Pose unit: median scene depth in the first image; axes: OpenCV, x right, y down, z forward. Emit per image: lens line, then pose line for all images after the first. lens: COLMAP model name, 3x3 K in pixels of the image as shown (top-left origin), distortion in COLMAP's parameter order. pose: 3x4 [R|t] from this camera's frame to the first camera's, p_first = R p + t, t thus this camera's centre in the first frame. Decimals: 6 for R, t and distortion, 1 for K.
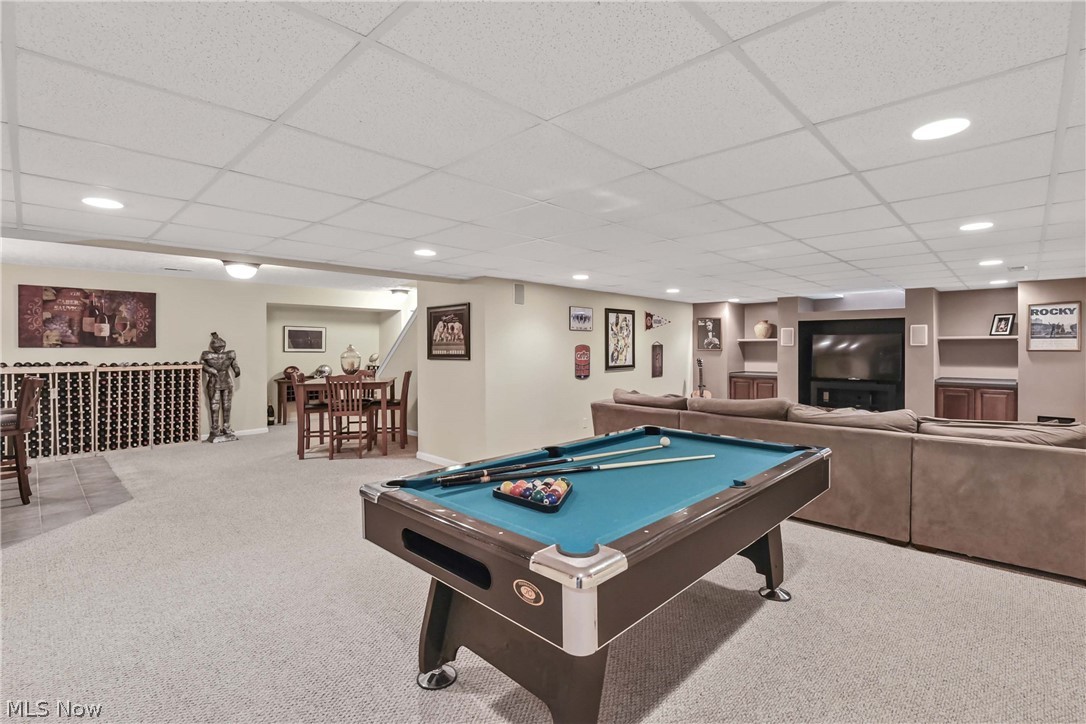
lens RADIAL K [[499.4, 0, 548.6], [0, 499.4, 343.1], [0, 0, 1]] dist [-0.004098, -0.001556]
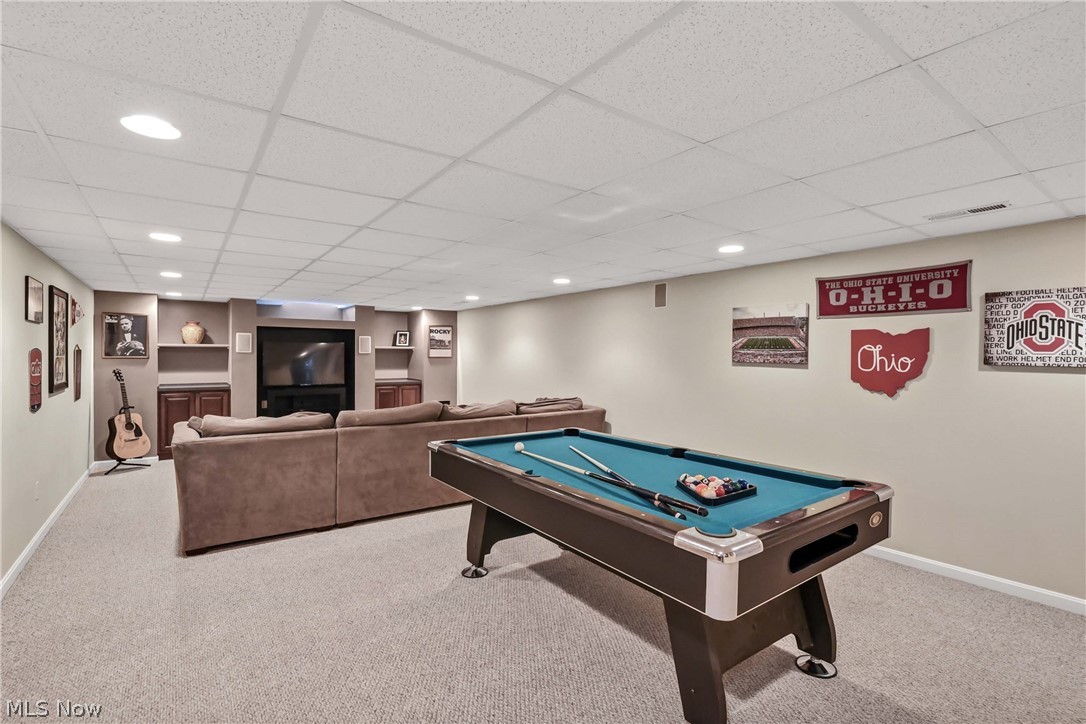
lens RADIAL K [[499.4, 0, 546.0], [0, 499.4, 360.1], [0, 0, 1]] dist [-0.004098, -0.001556]
pose [[0.188316, -0.007522, 0.982080, -0.325786], [-0.011039, 0.999891, 0.009775, 0.003978], [-0.982046, -0.012682, 0.188213, 0.320536]]
